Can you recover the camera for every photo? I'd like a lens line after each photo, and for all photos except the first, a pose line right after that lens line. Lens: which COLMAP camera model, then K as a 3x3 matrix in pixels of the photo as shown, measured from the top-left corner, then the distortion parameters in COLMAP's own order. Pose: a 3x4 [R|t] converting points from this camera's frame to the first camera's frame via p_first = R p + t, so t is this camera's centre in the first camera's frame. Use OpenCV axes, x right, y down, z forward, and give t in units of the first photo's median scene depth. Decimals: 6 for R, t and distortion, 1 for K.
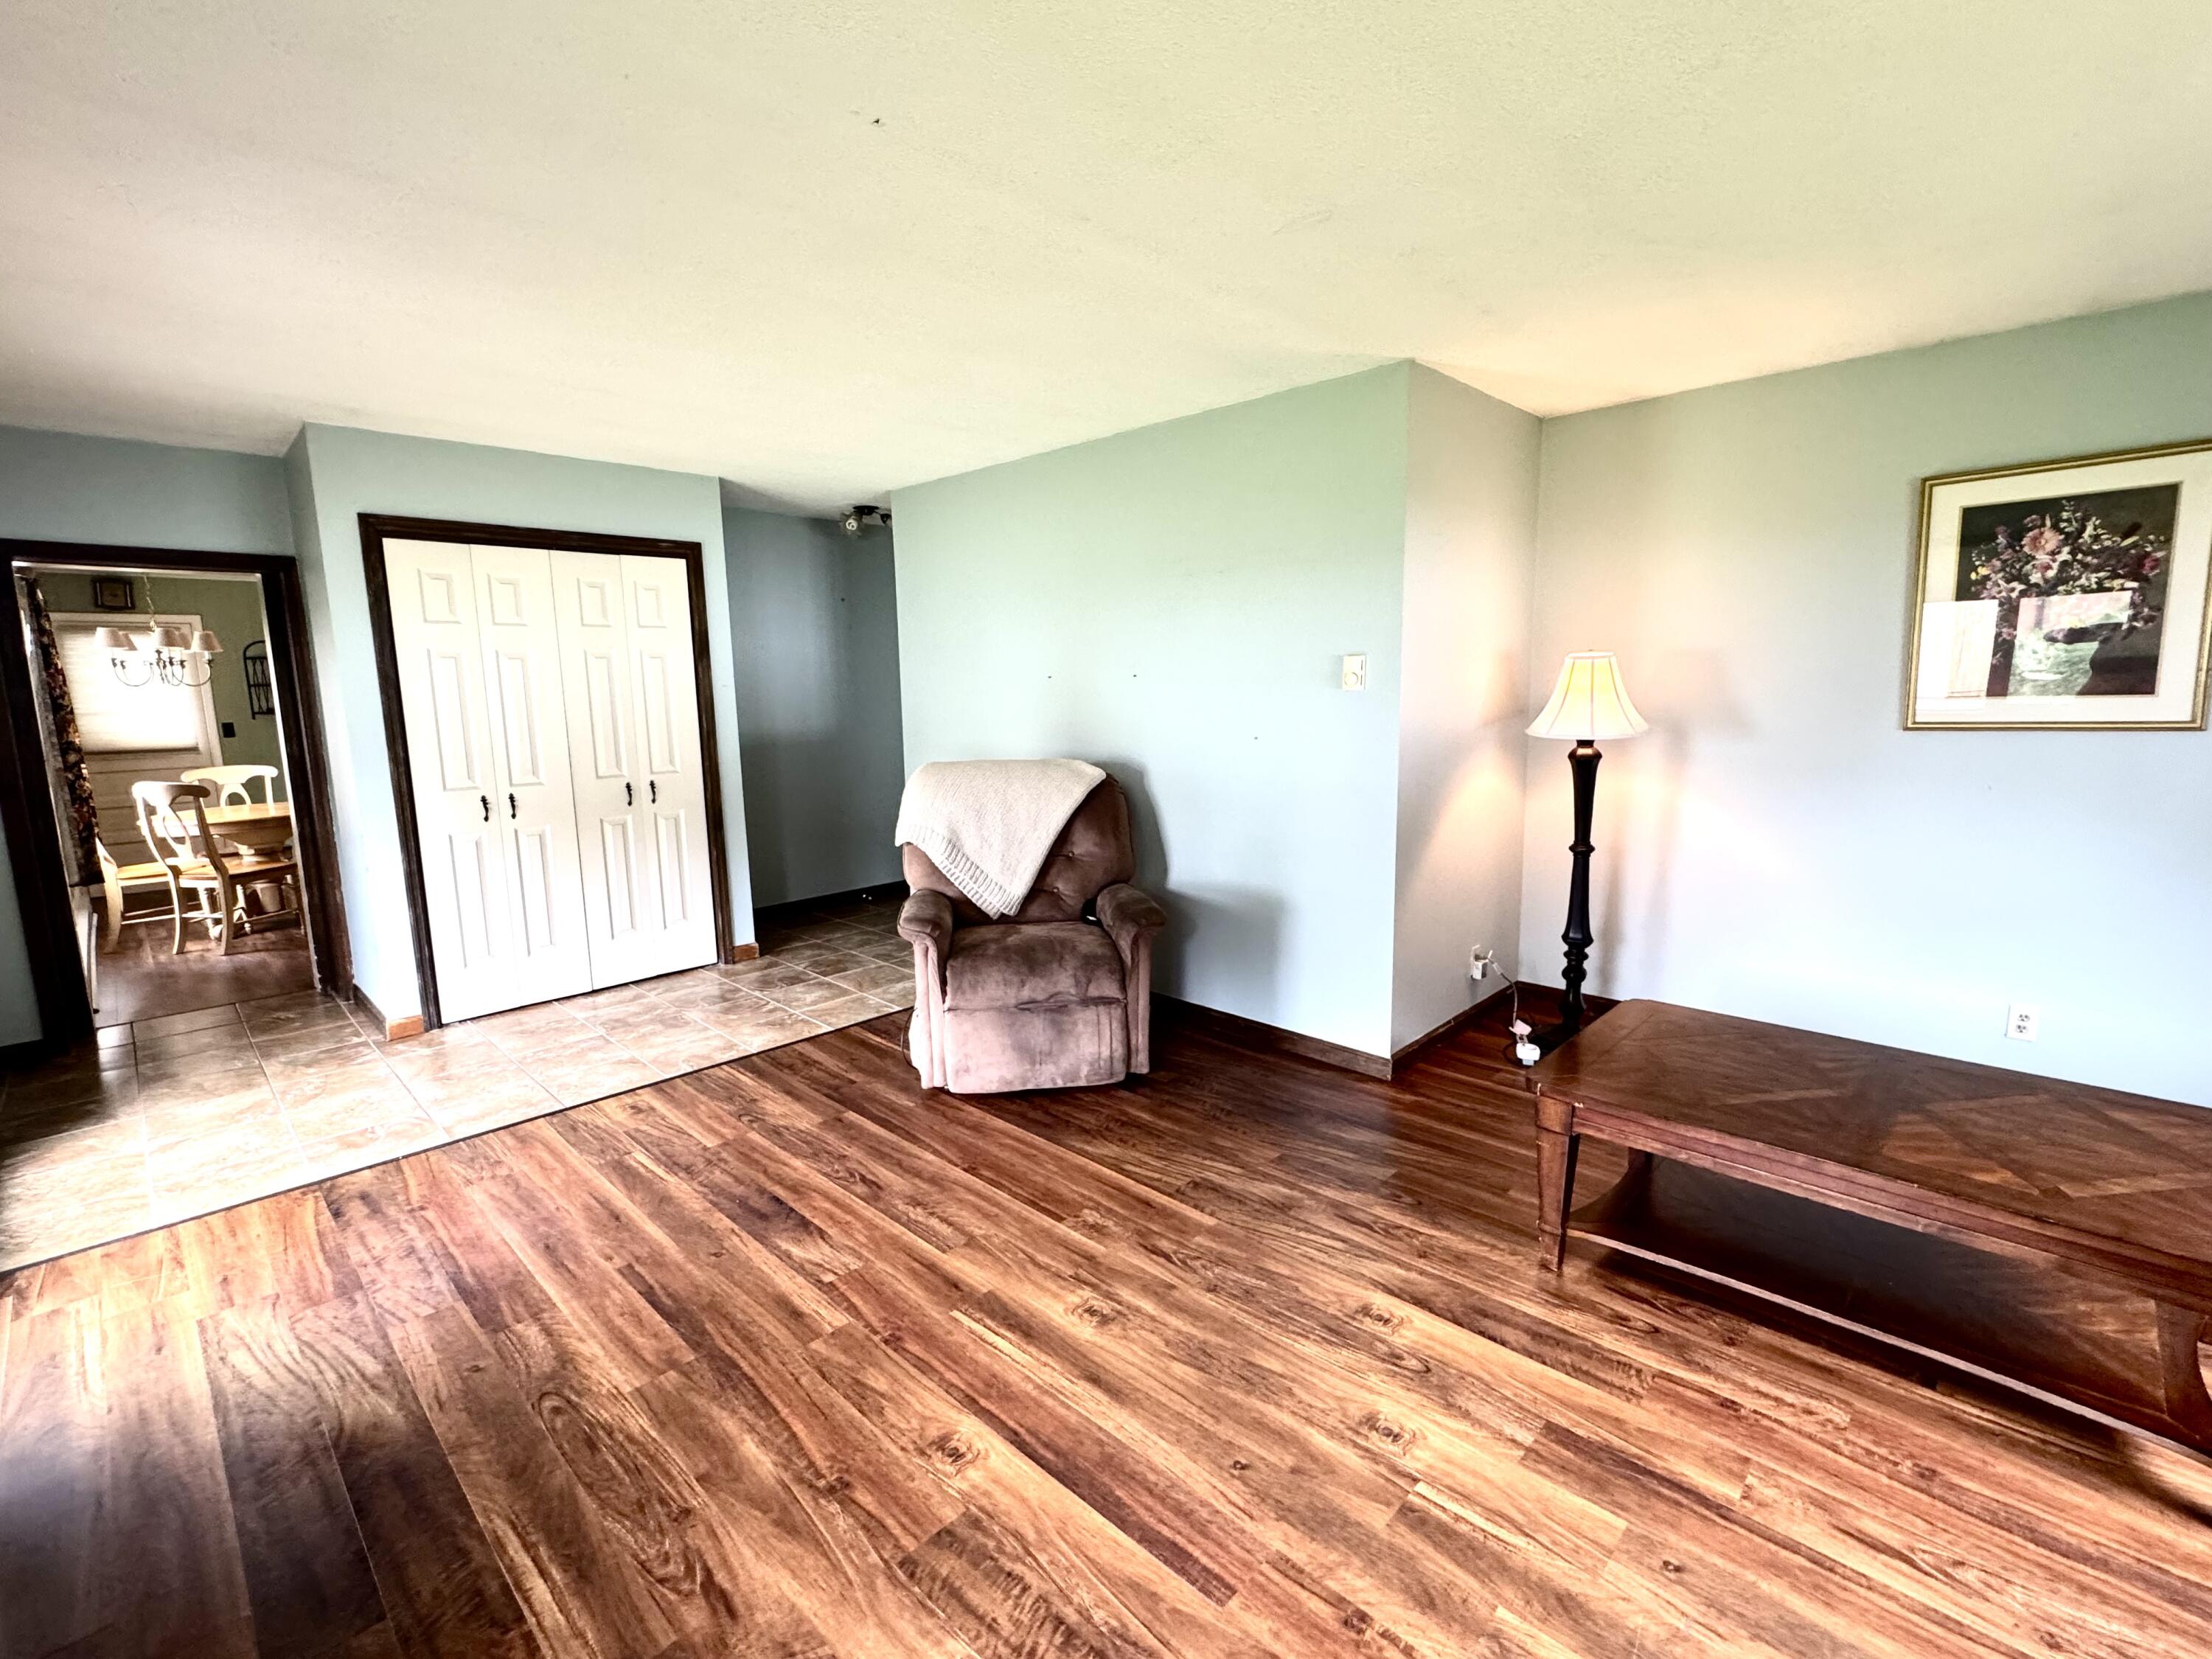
lens RADIAL K [[987.3, 0, 1106.0], [0, 987.3, 829.5], [0, 0, 1]] dist [-0.001231, 0.000164]
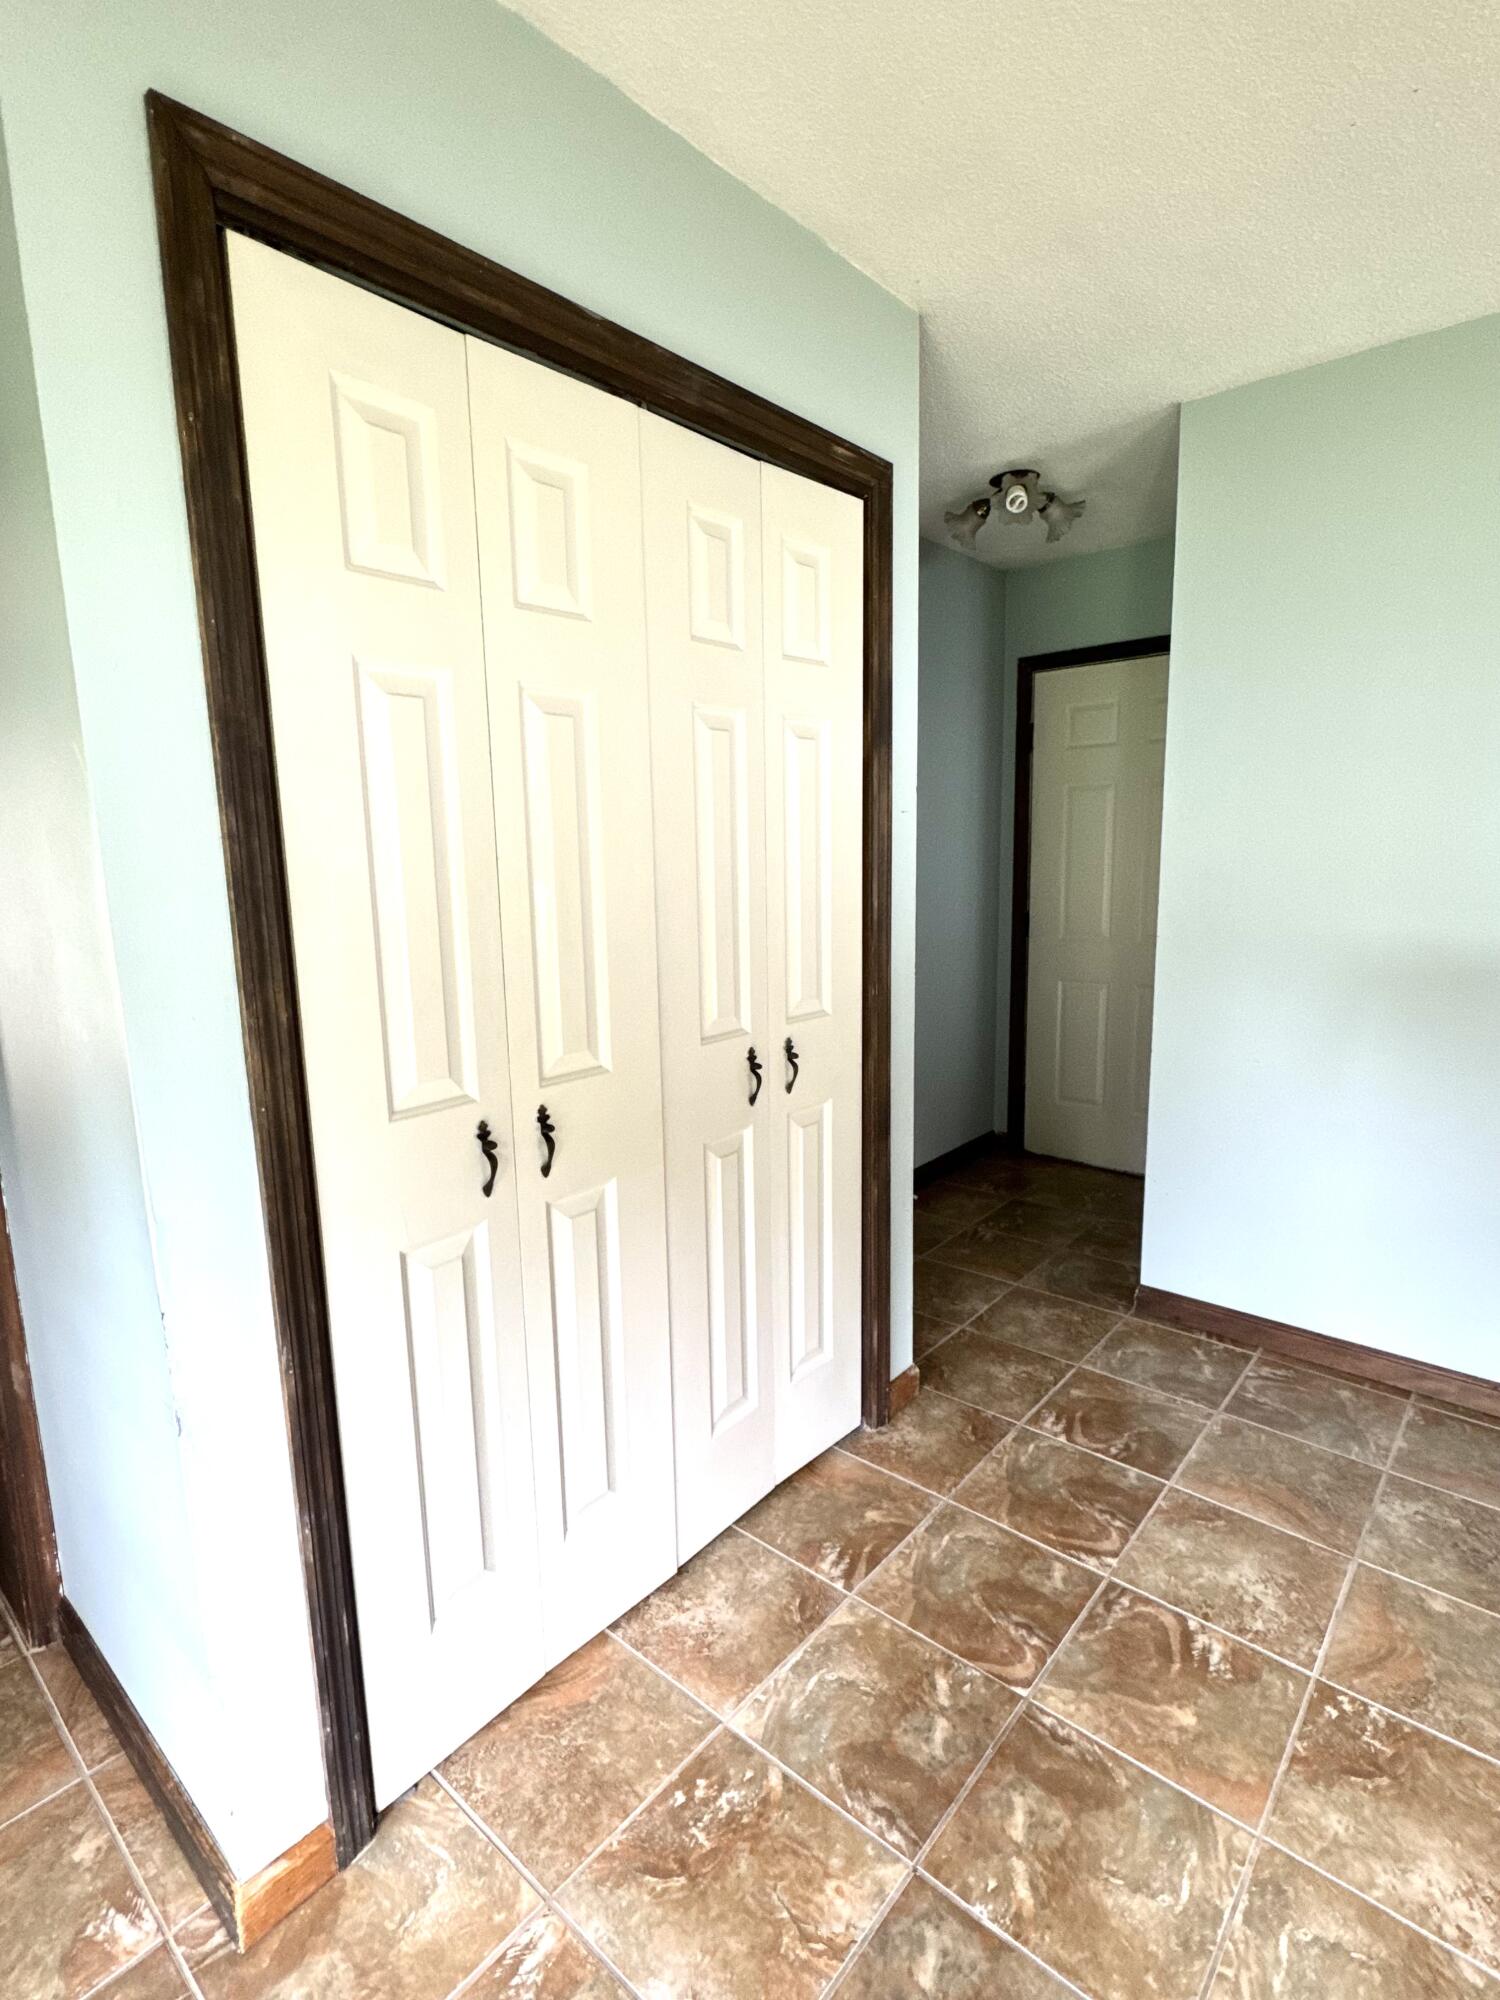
lens RADIAL K [[1009.3, 0, 771.1], [0, 1009.3, 1007.5], [0, 0, 1]] dist [-0.002783, 0.001053]
pose [[0.998436, -0.014781, 0.053924, -0.507403], [0.014289, 0.999853, 0.009501, -0.069028], [-0.054057, -0.008716, 0.998500, 0.600697]]
